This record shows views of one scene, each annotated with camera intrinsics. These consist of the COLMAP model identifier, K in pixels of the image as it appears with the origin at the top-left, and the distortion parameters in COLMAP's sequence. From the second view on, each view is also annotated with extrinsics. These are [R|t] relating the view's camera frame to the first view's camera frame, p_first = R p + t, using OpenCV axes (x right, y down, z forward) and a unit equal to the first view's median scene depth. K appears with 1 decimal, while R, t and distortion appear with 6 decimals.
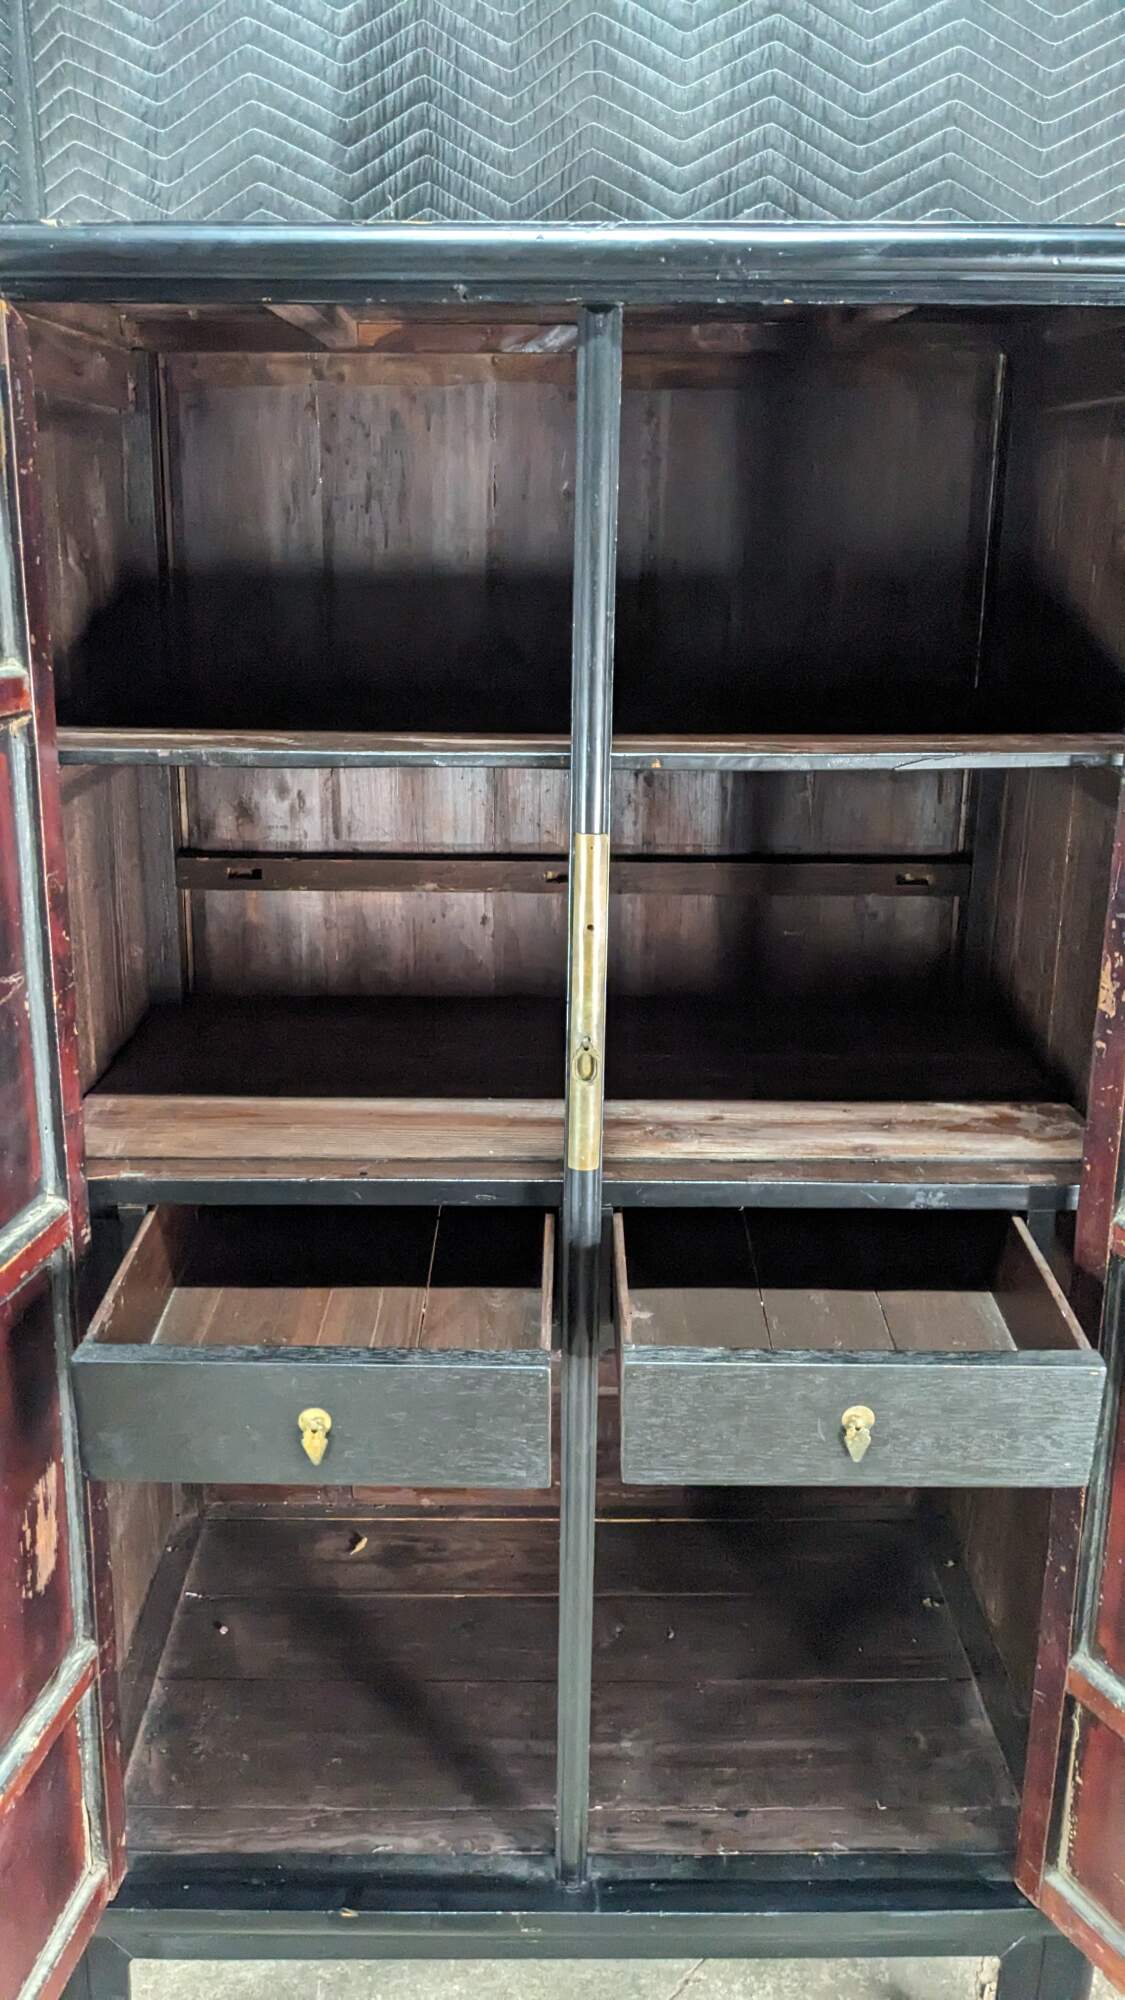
lens RADIAL K [[1609.4, 0, 533.3], [0, 1609.4, 982.5], [0, 0, 1]] dist [0.044605, -0.073268]
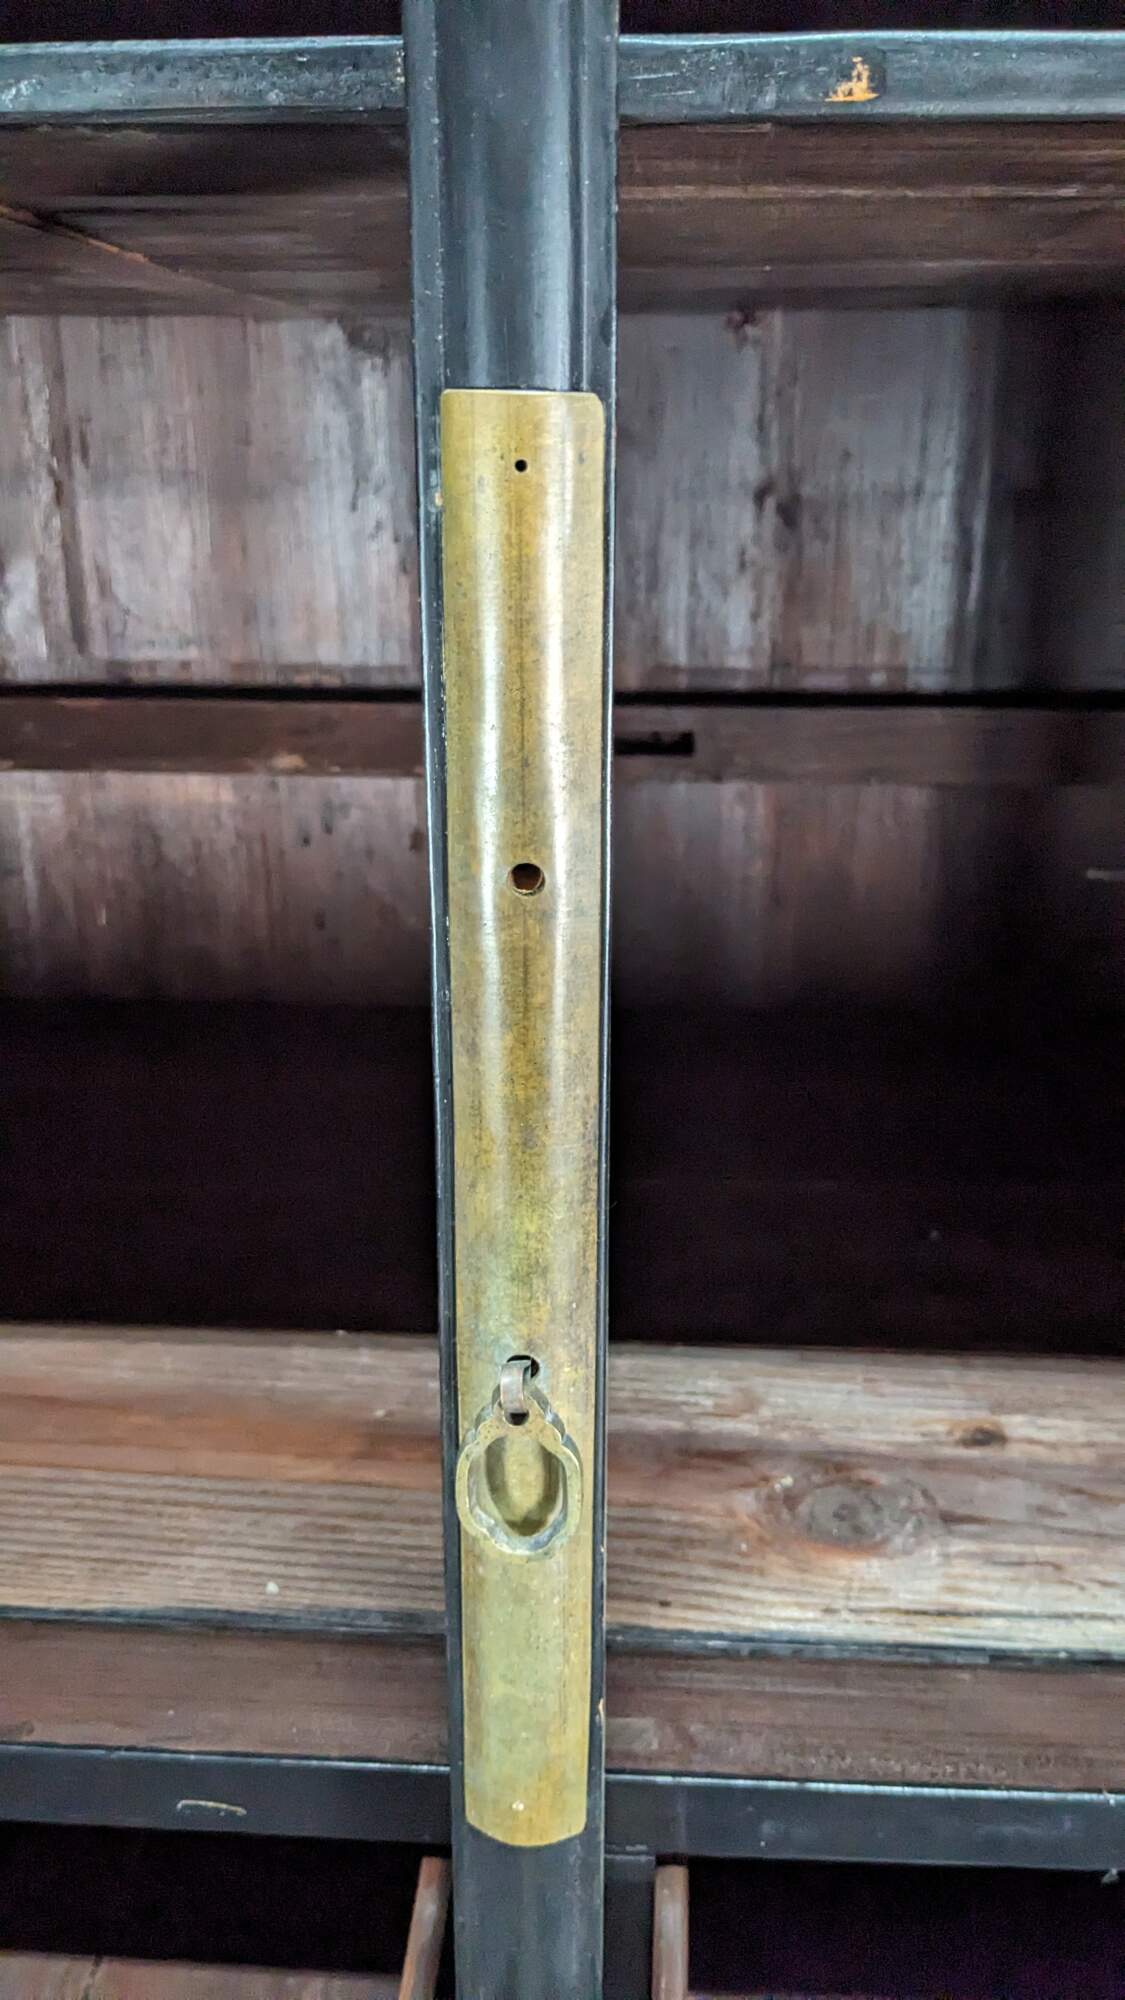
lens RADIAL K [[1609.4, 0, 556.2], [0, 1609.4, 996.4], [0, 0, 1]] dist [0.044605, -0.073268]
pose [[0.998257, 0.012487, -0.057686, 0.039072], [-0.009120, 0.998259, 0.058280, -0.023555], [0.058313, -0.057652, 0.996632, 0.601733]]
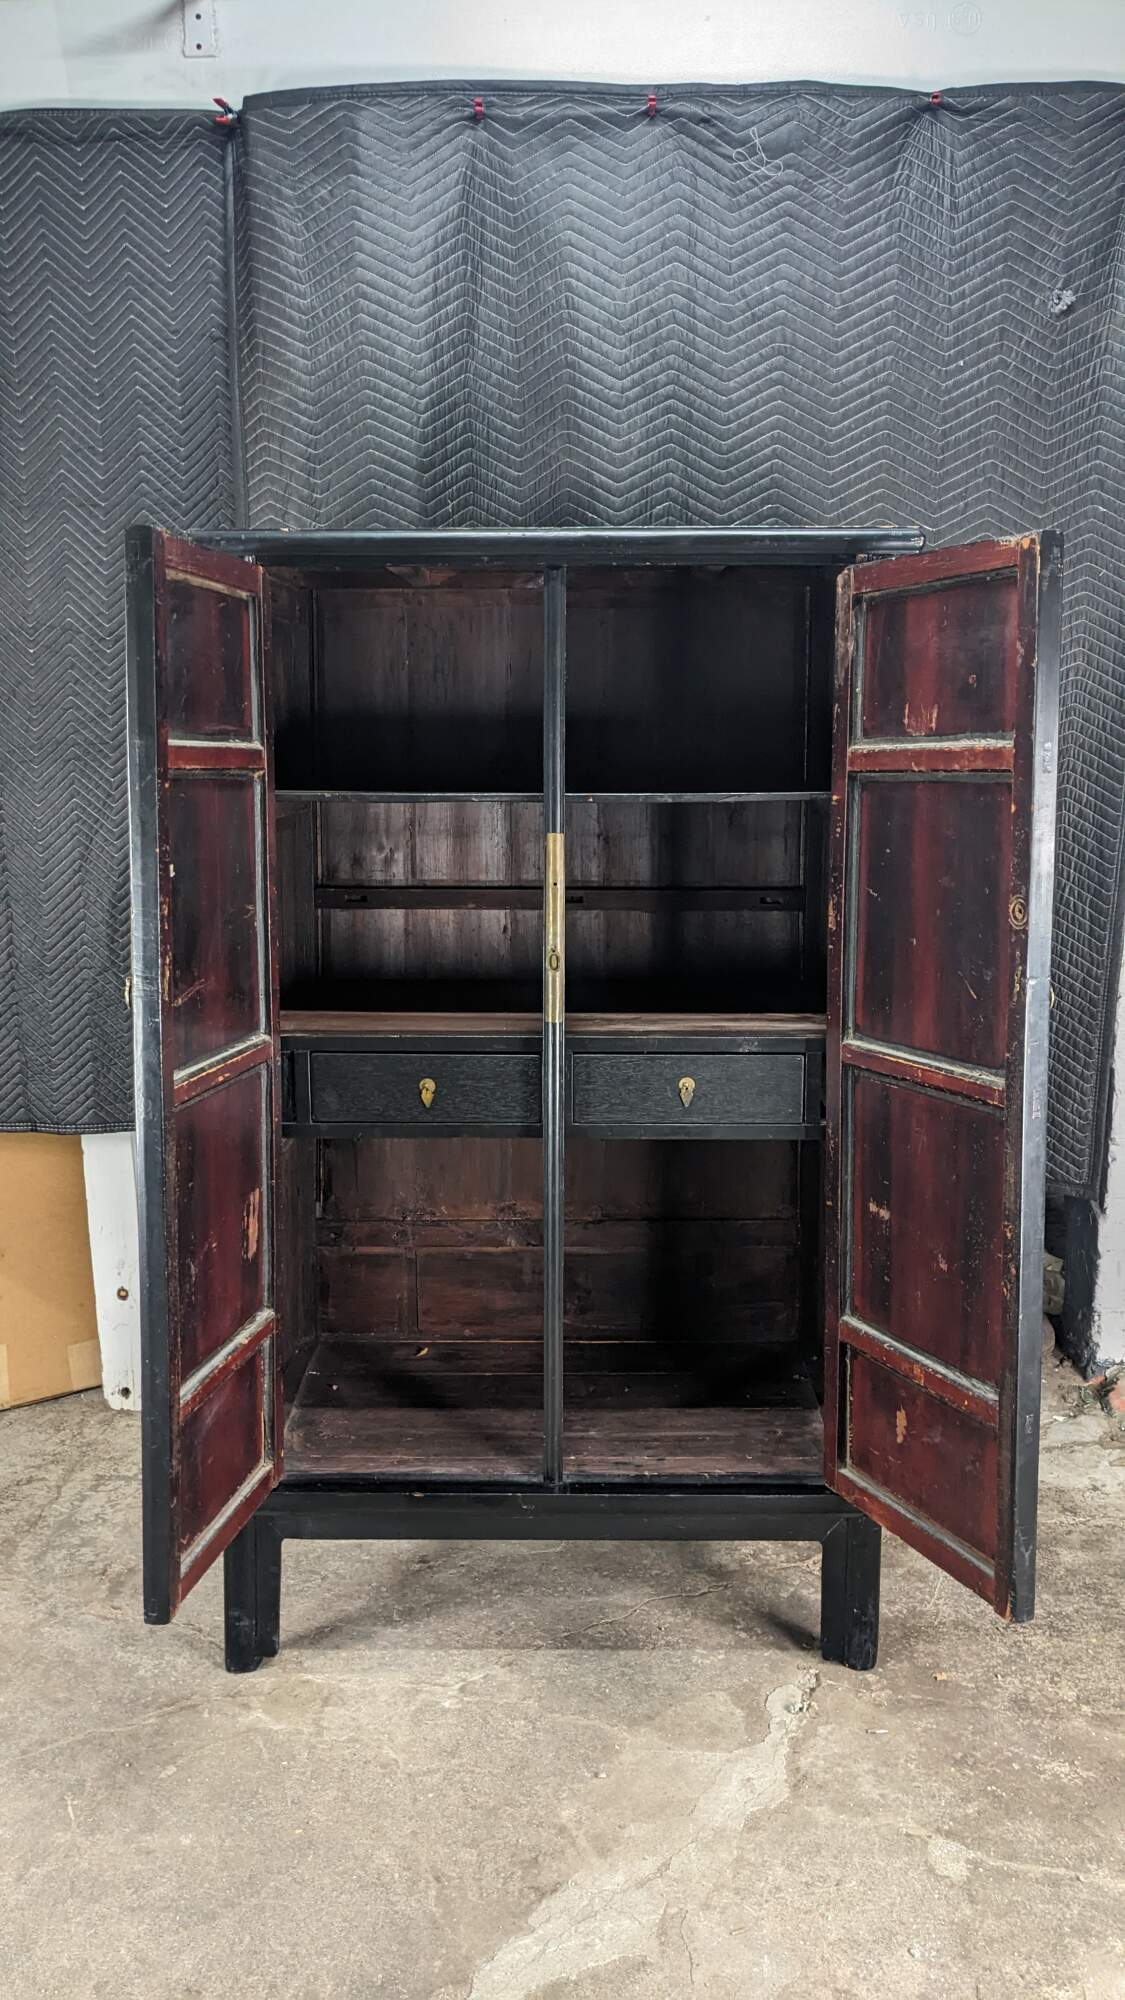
lens RADIAL K [[1609.4, 0, 561.7], [0, 1609.4, 986.2], [0, 0, 1]] dist [0.044605, -0.073268]
pose [[0.999908, -0.004362, -0.012875, 0.050409], [0.002713, 0.992103, -0.125393, 0.238426], [0.013320, 0.125346, 0.992024, -0.629039]]
